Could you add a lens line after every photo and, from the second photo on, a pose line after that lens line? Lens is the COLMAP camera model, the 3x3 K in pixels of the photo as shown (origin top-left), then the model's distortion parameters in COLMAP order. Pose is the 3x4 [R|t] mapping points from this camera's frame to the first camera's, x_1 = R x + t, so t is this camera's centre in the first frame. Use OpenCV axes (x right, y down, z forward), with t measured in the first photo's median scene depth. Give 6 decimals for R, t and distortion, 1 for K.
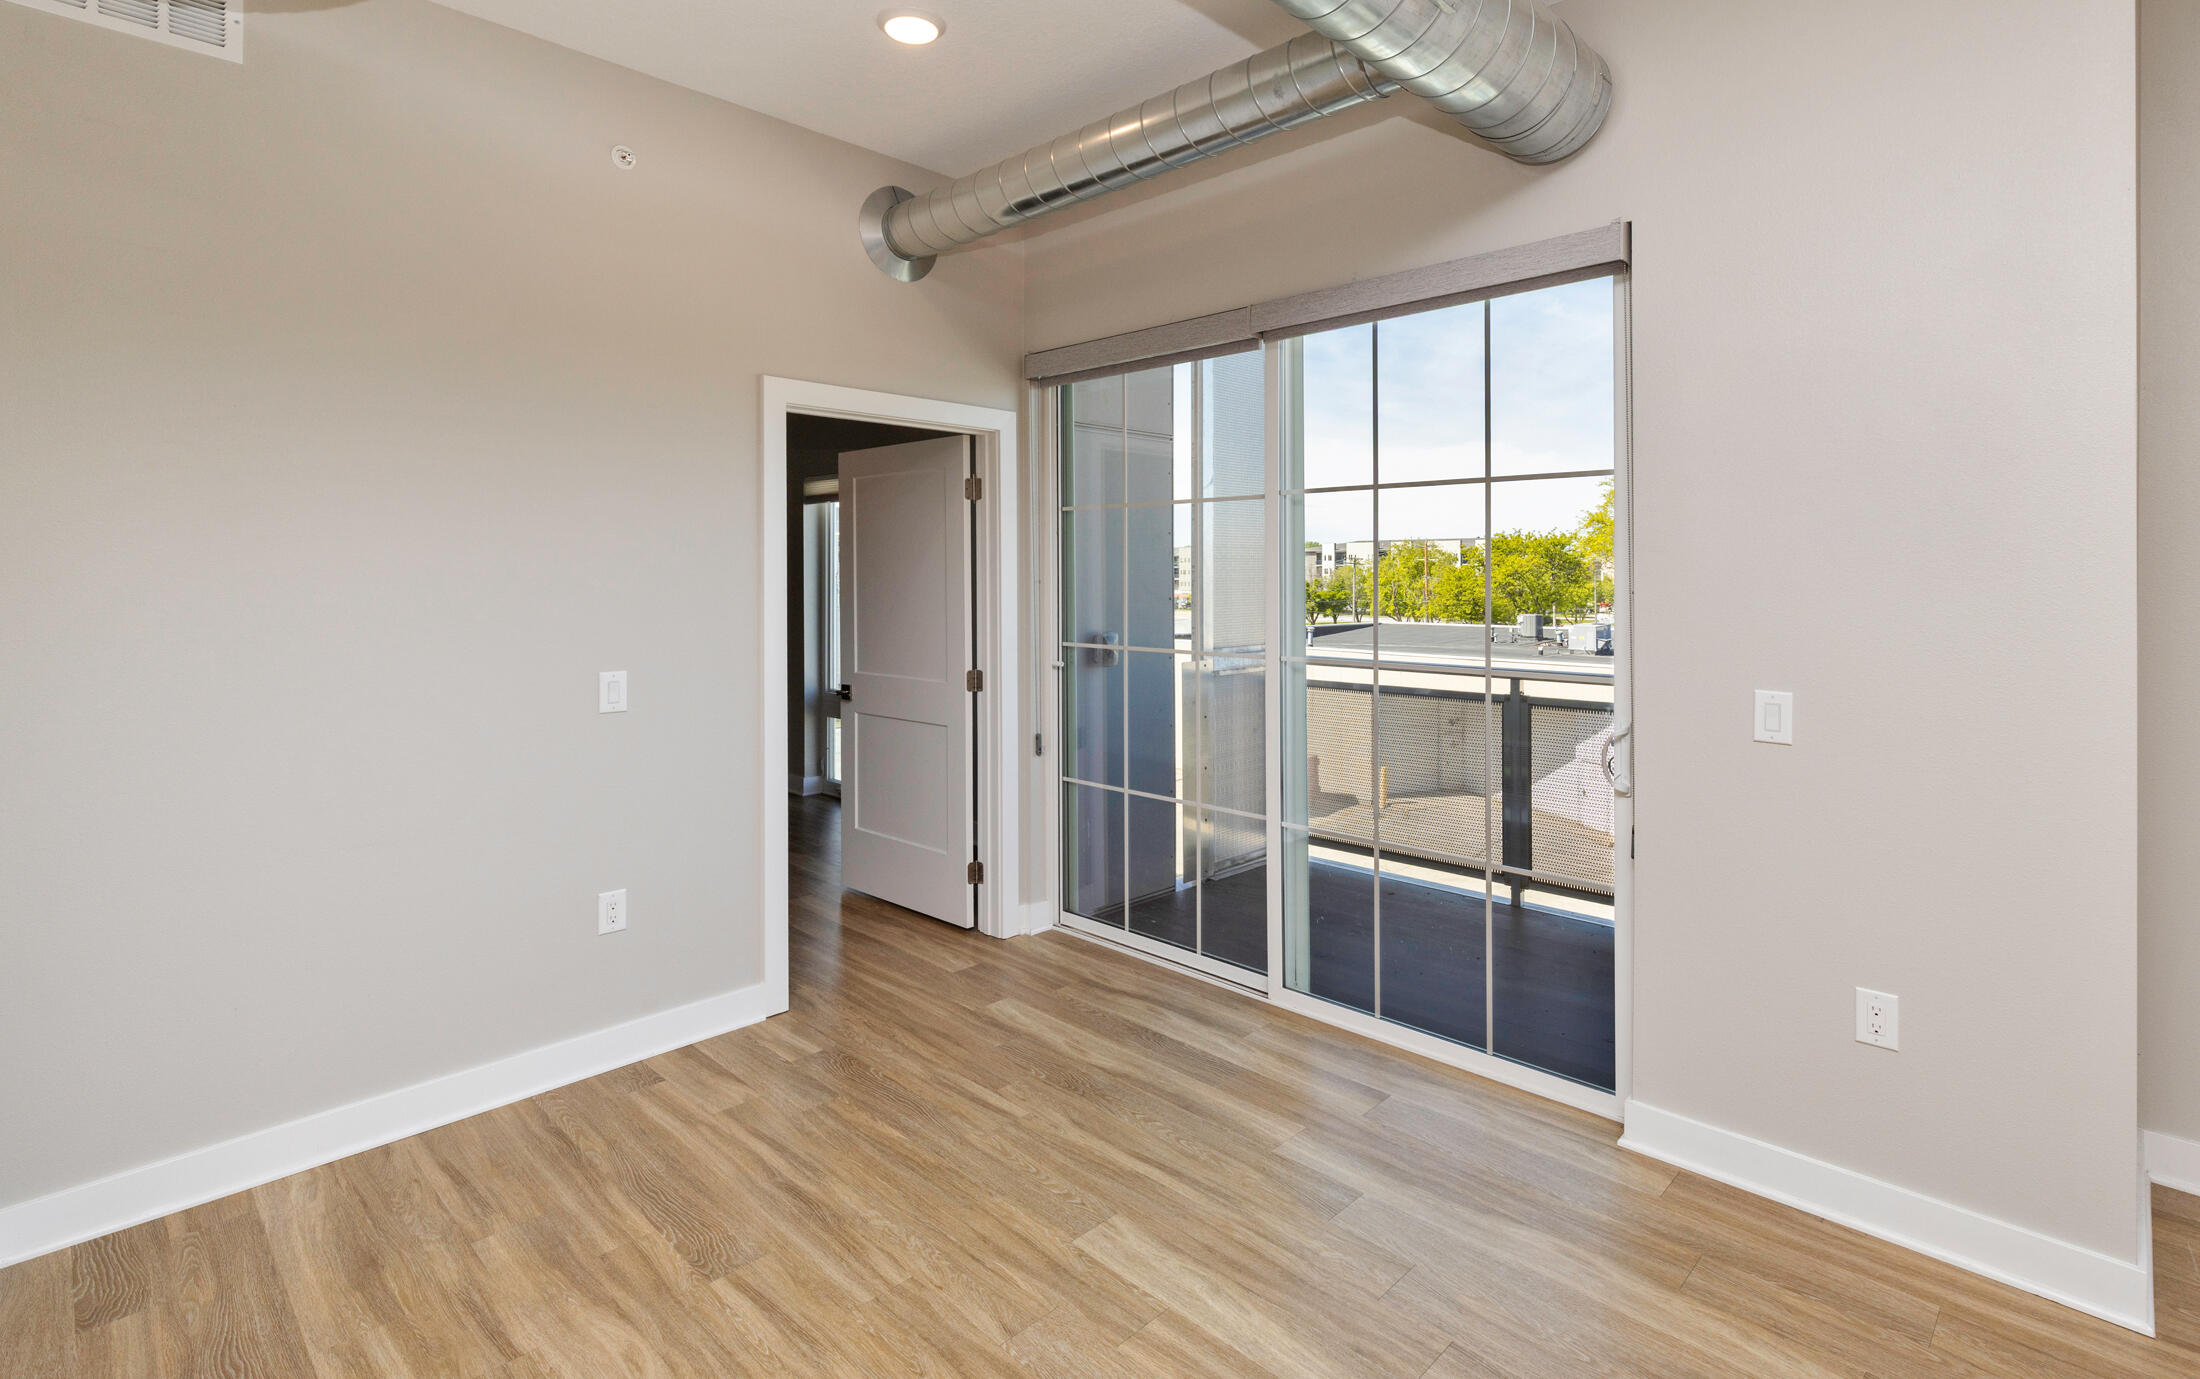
lens RADIAL K [[1071.9, 0, 1103.7], [0, 1071.9, 568.4], [0, 0, 1]] dist [0.001240, 0.000308]
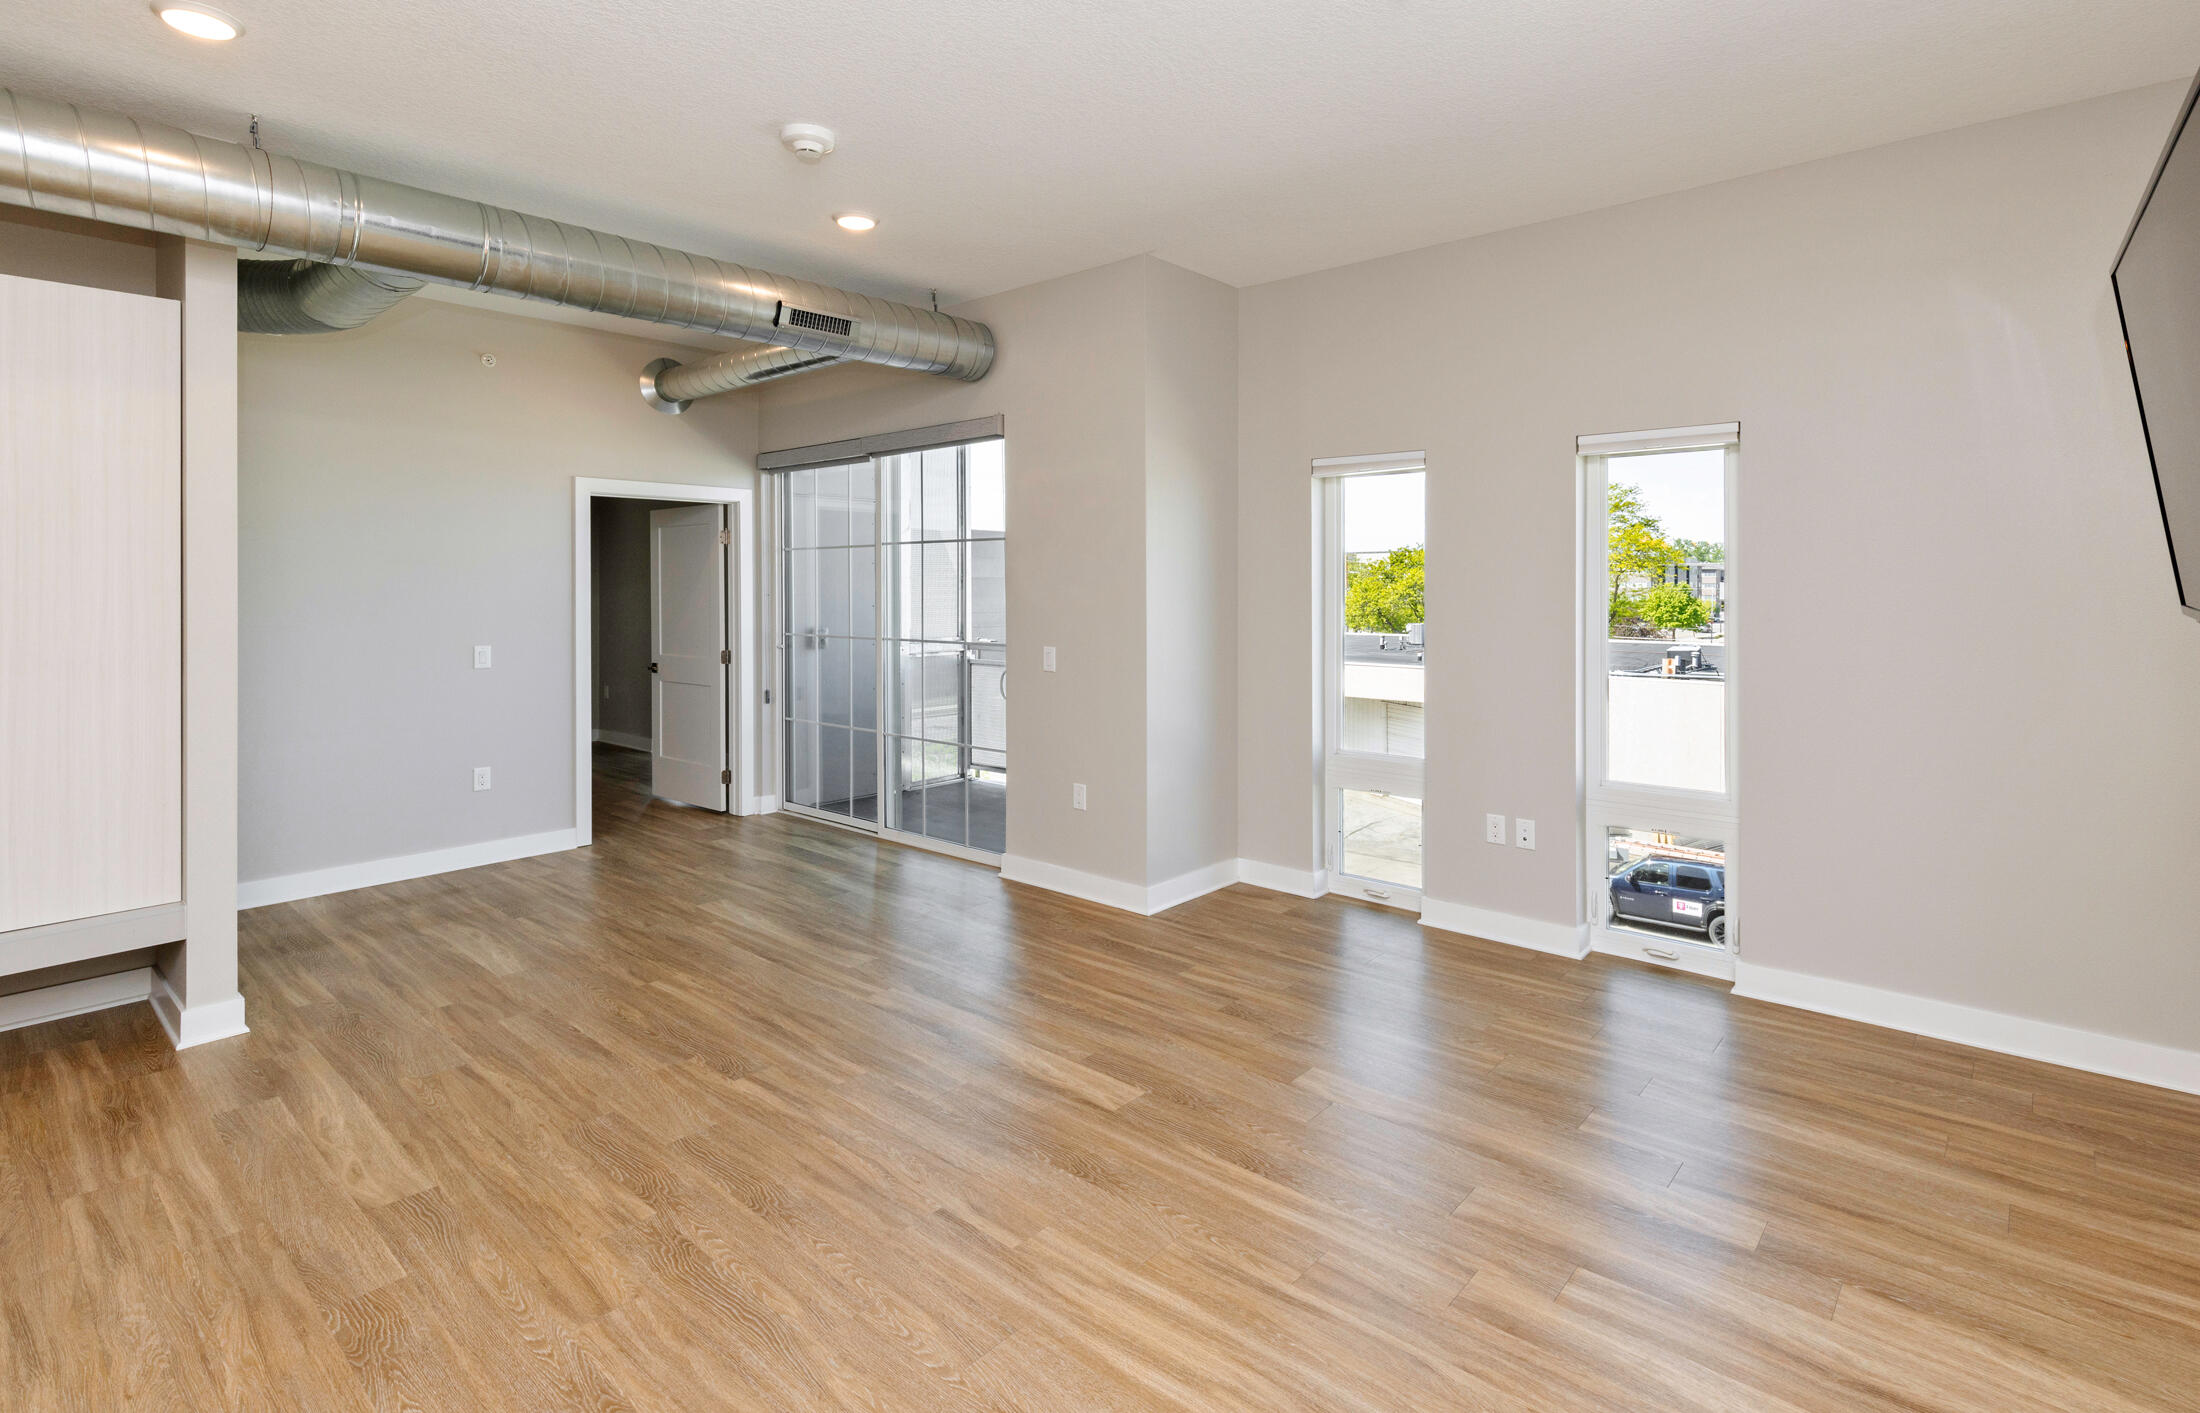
lens RADIAL K [[1056.2, 0, 1111.7], [0, 1056.2, 574.8], [0, 0, 1]] dist [0.003320, -0.000133]
pose [[0.998171, -0.002256, 0.060415, 0.362381], [0.002625, 0.999978, -0.006023, -0.007434], [-0.060400, 0.006171, 0.998155, -0.619735]]
